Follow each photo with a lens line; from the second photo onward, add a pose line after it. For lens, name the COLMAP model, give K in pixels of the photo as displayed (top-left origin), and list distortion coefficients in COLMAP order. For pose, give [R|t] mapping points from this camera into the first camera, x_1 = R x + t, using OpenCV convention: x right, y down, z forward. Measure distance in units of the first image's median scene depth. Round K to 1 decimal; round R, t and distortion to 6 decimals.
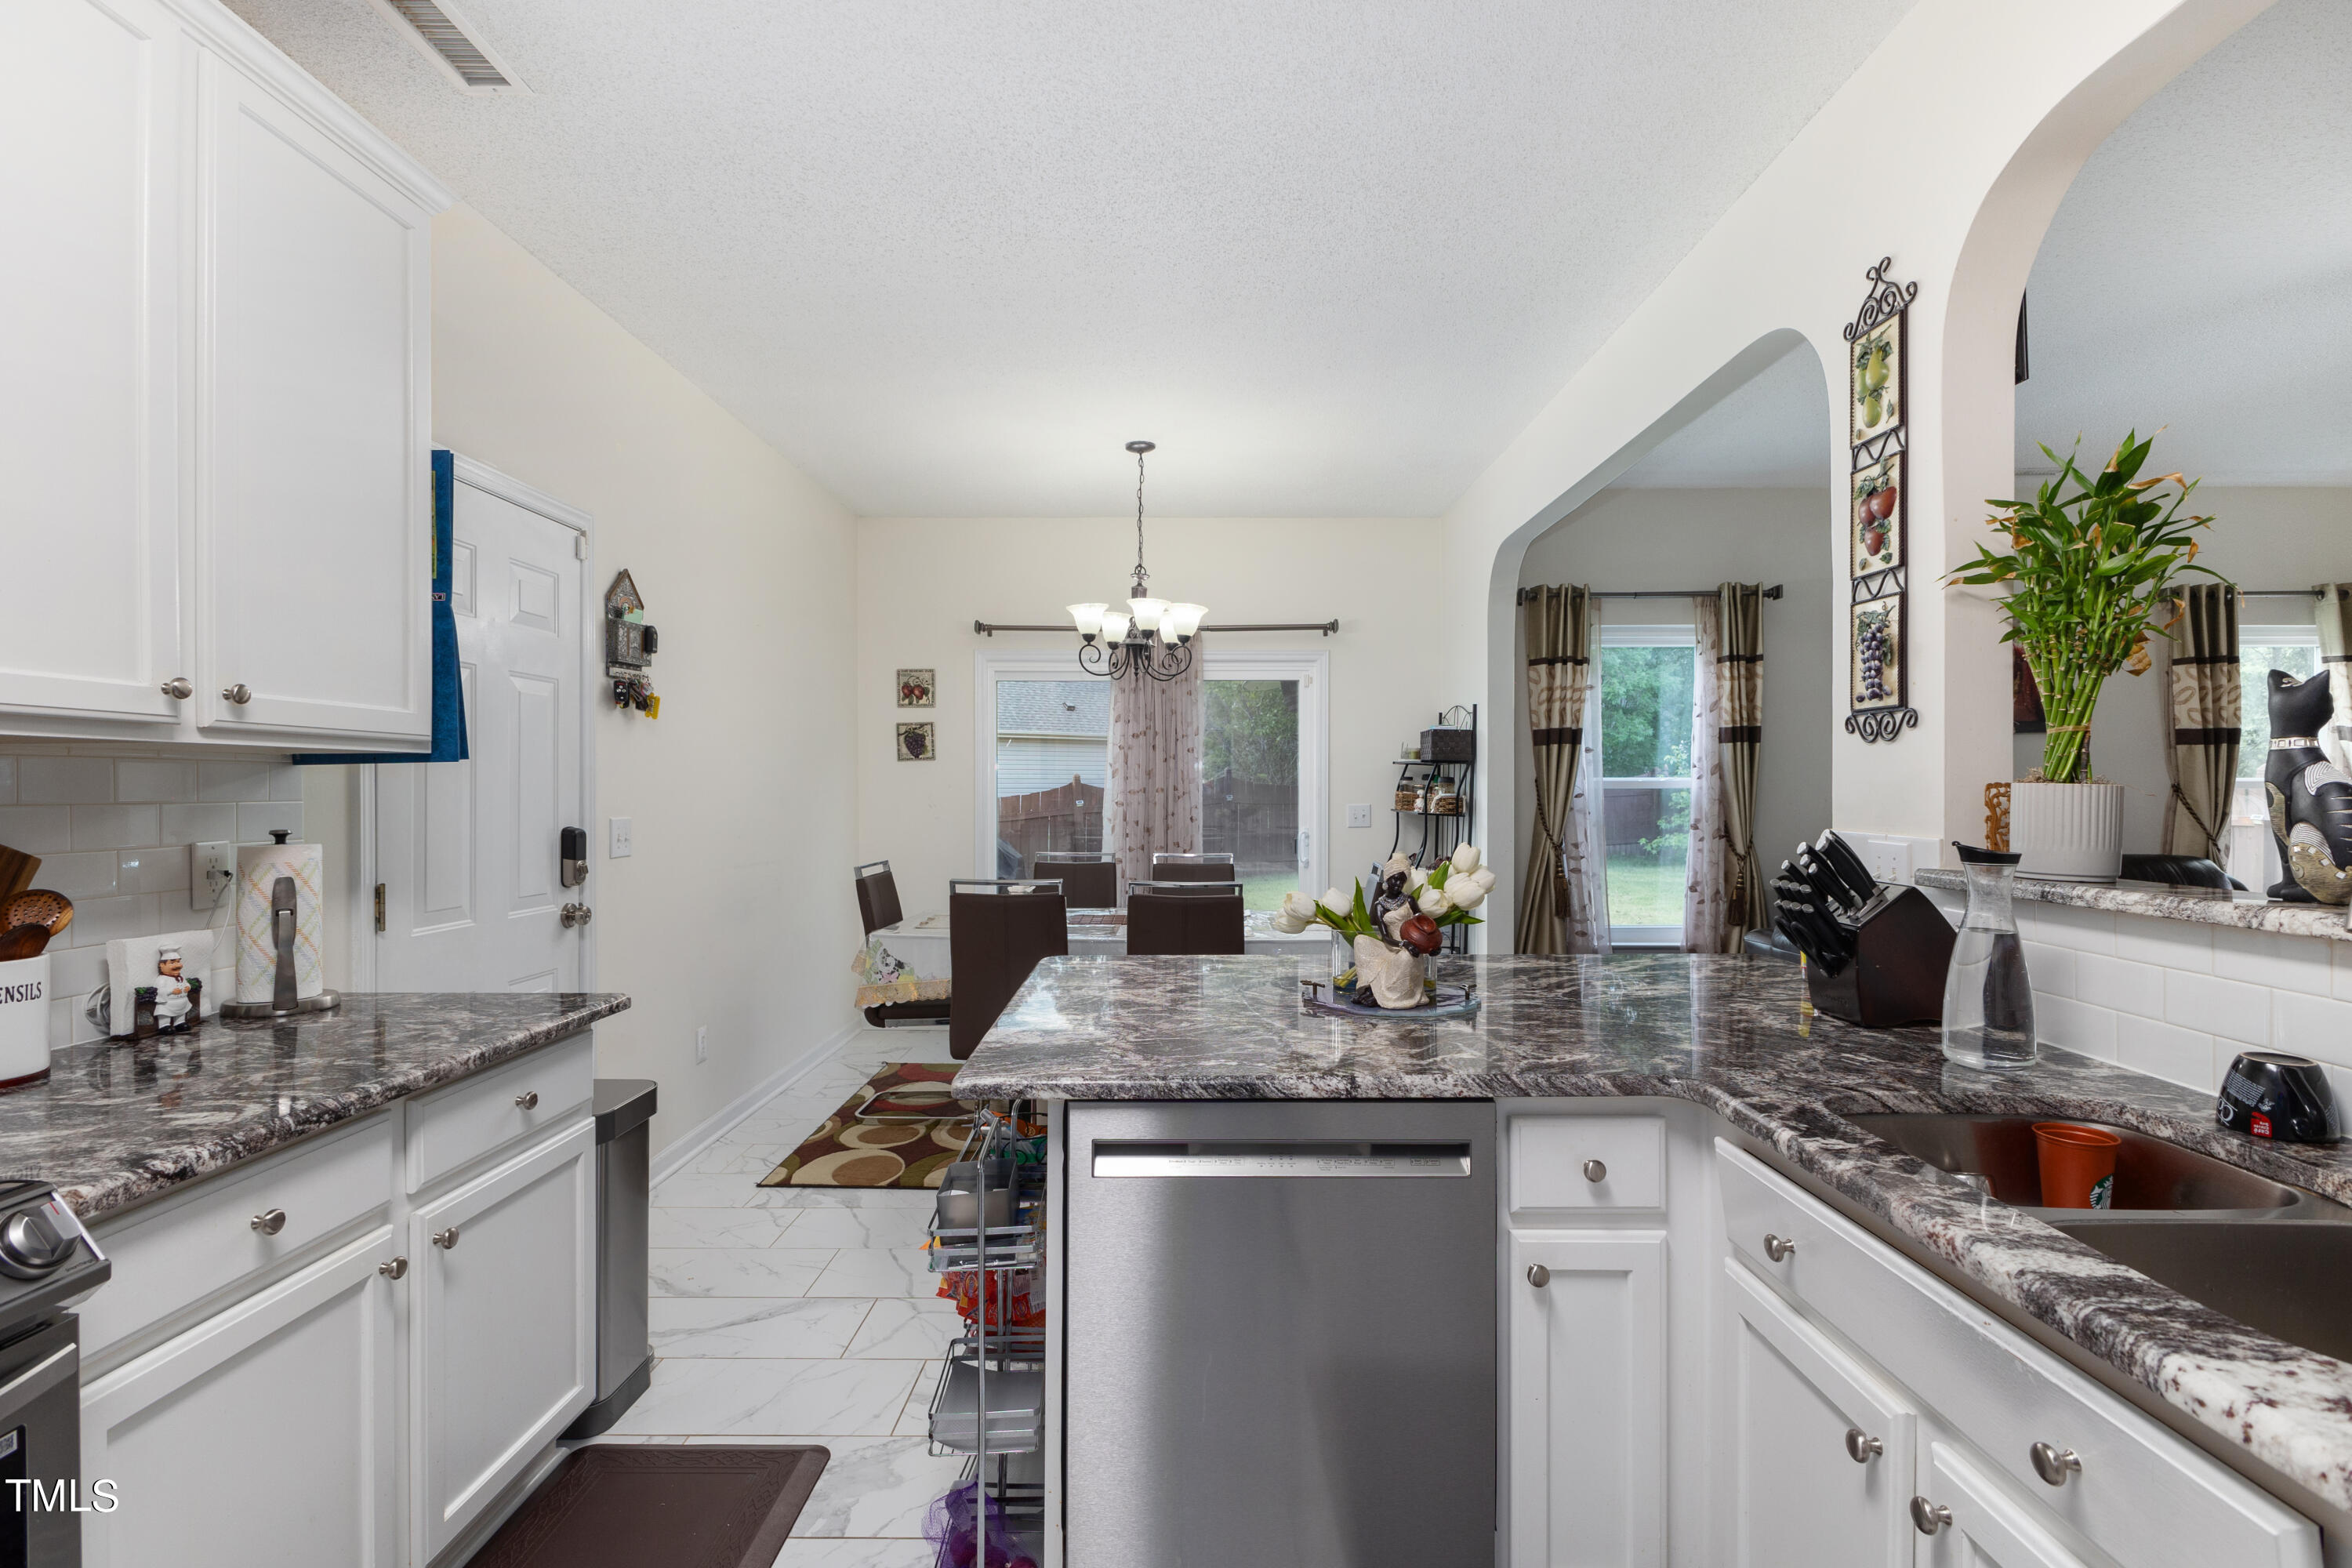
lens RADIAL K [[1076.9, 0, 1171.6], [0, 1076.9, 791.4], [0, 0, 1]] dist [-0.001145, -0.000247]
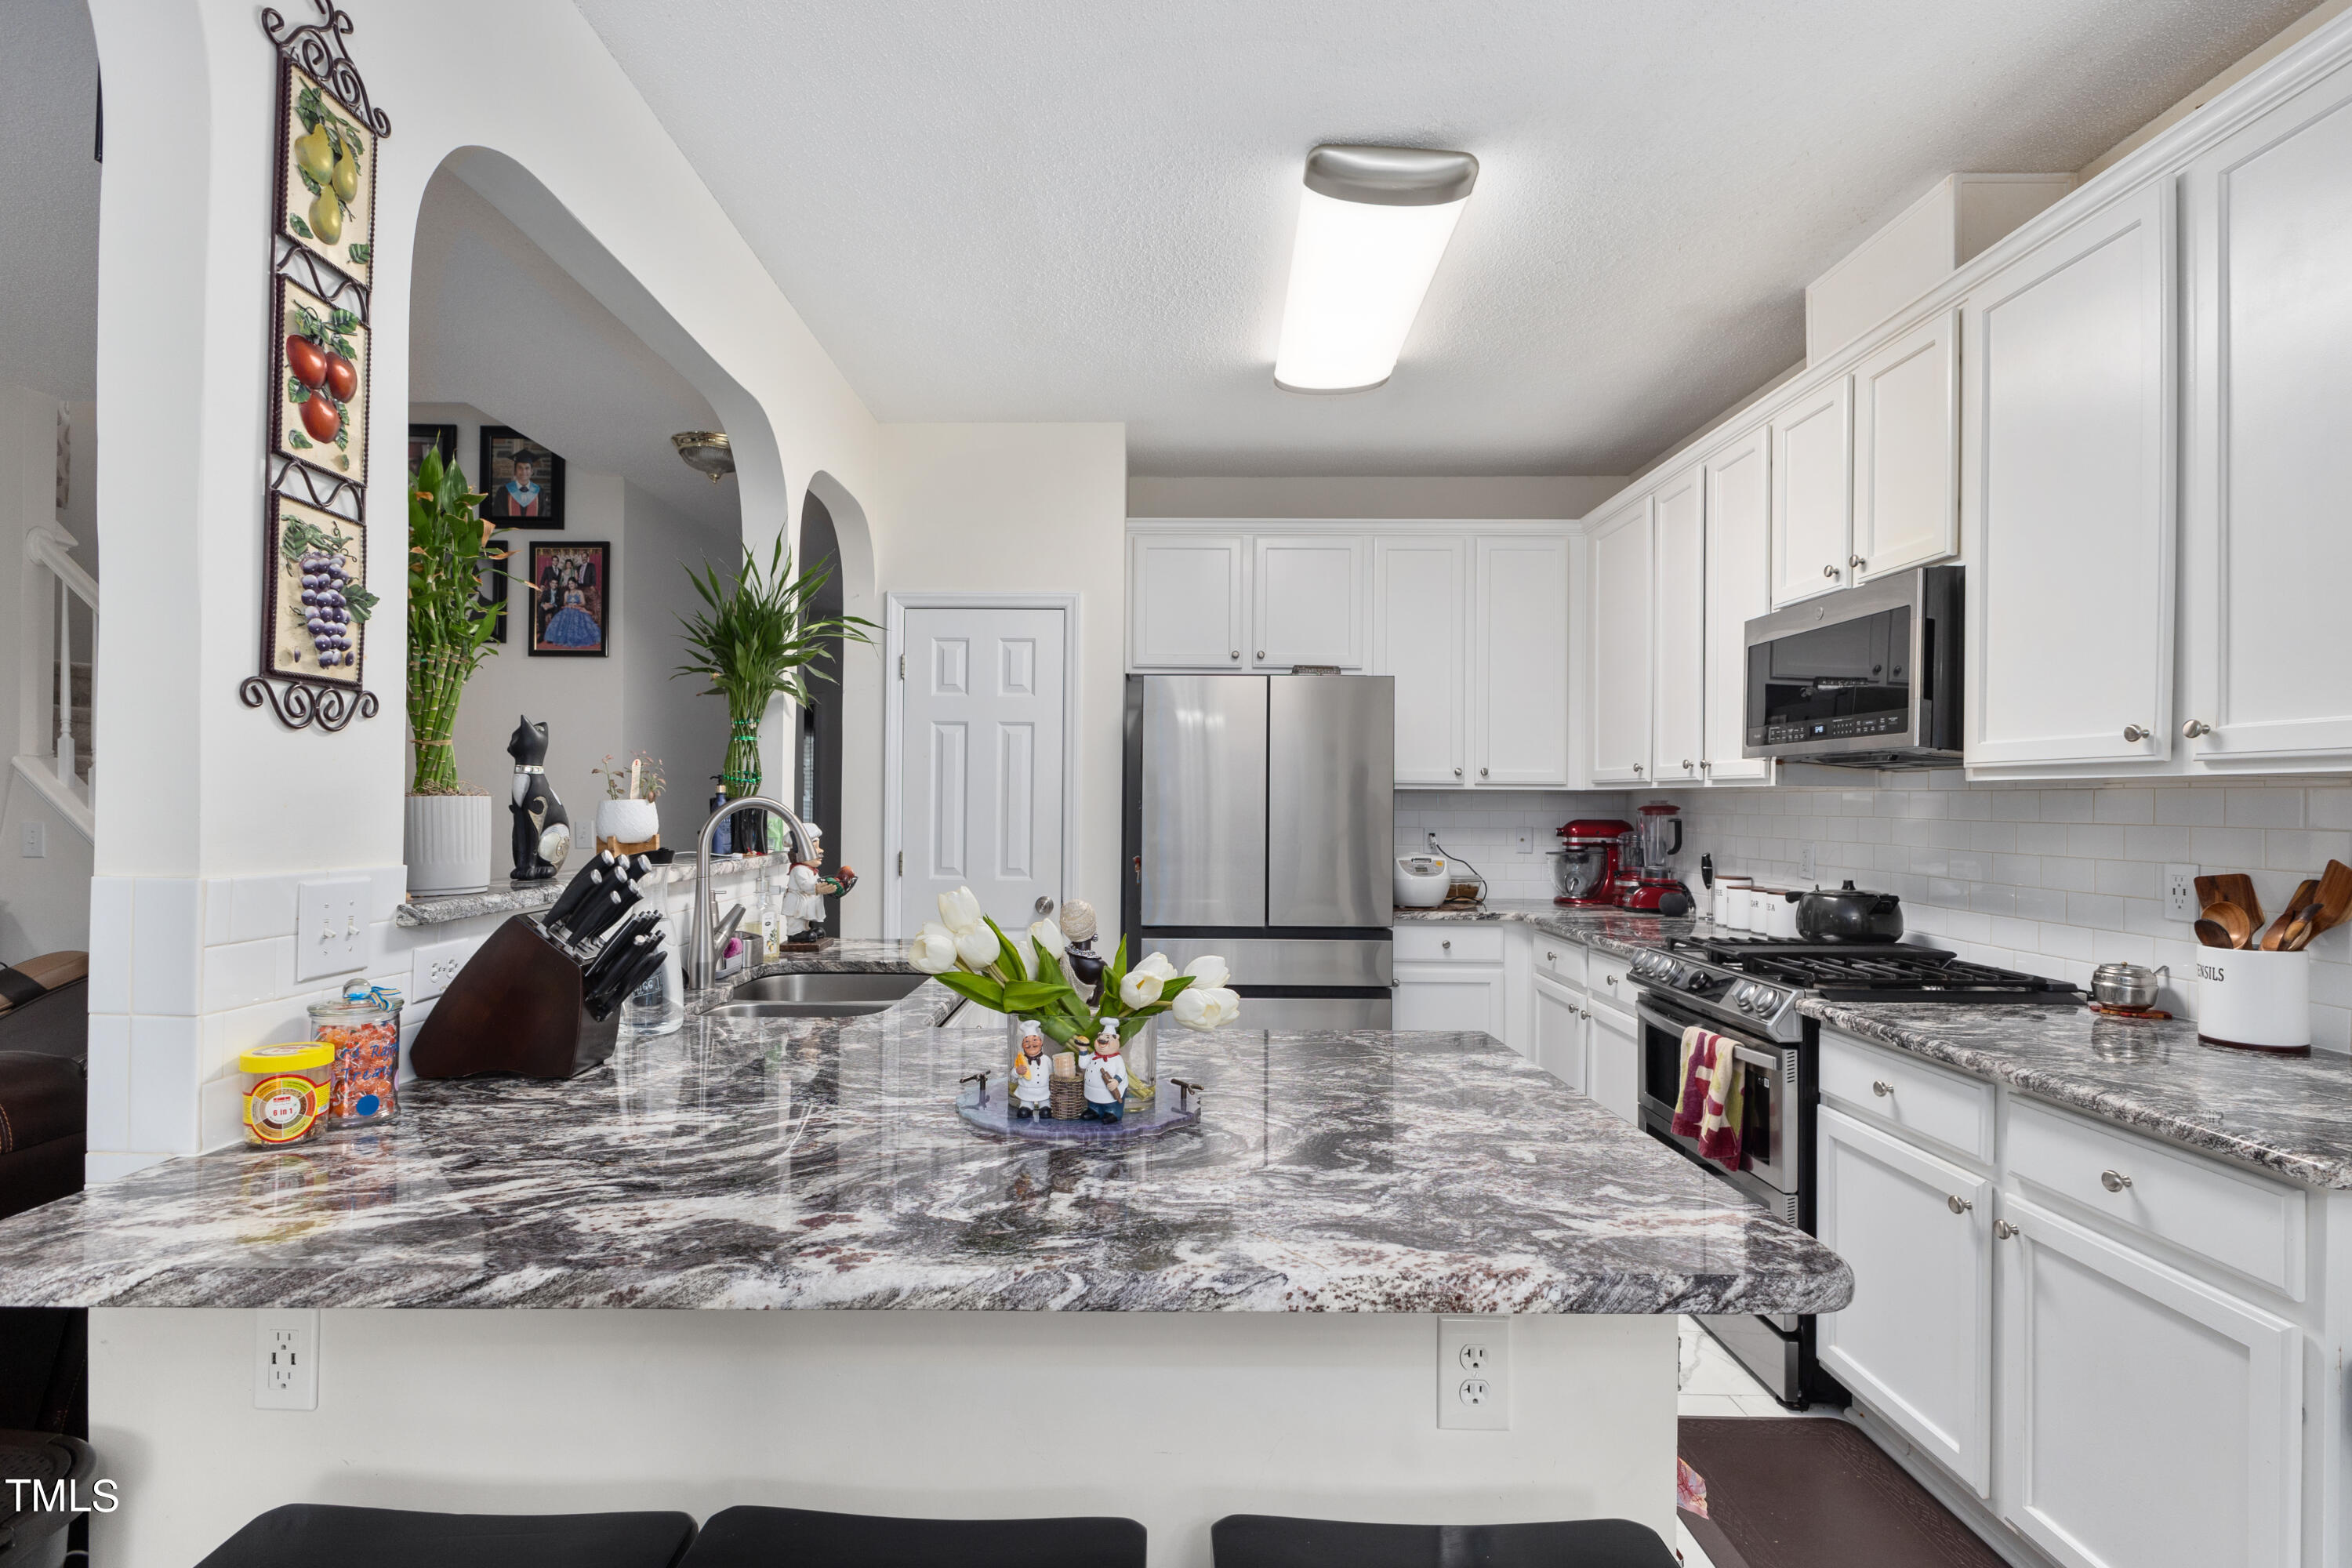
lens RADIAL K [[1137.8, 0, 1179.6], [0, 1137.8, 790.0], [0, 0, 1]] dist [0.003170, -0.000140]
pose [[-0.999138, -0.008139, -0.040710, 0.164294], [-0.007801, 0.999934, -0.008457, -0.008320], [0.040776, -0.008132, -0.999135, 1.707416]]
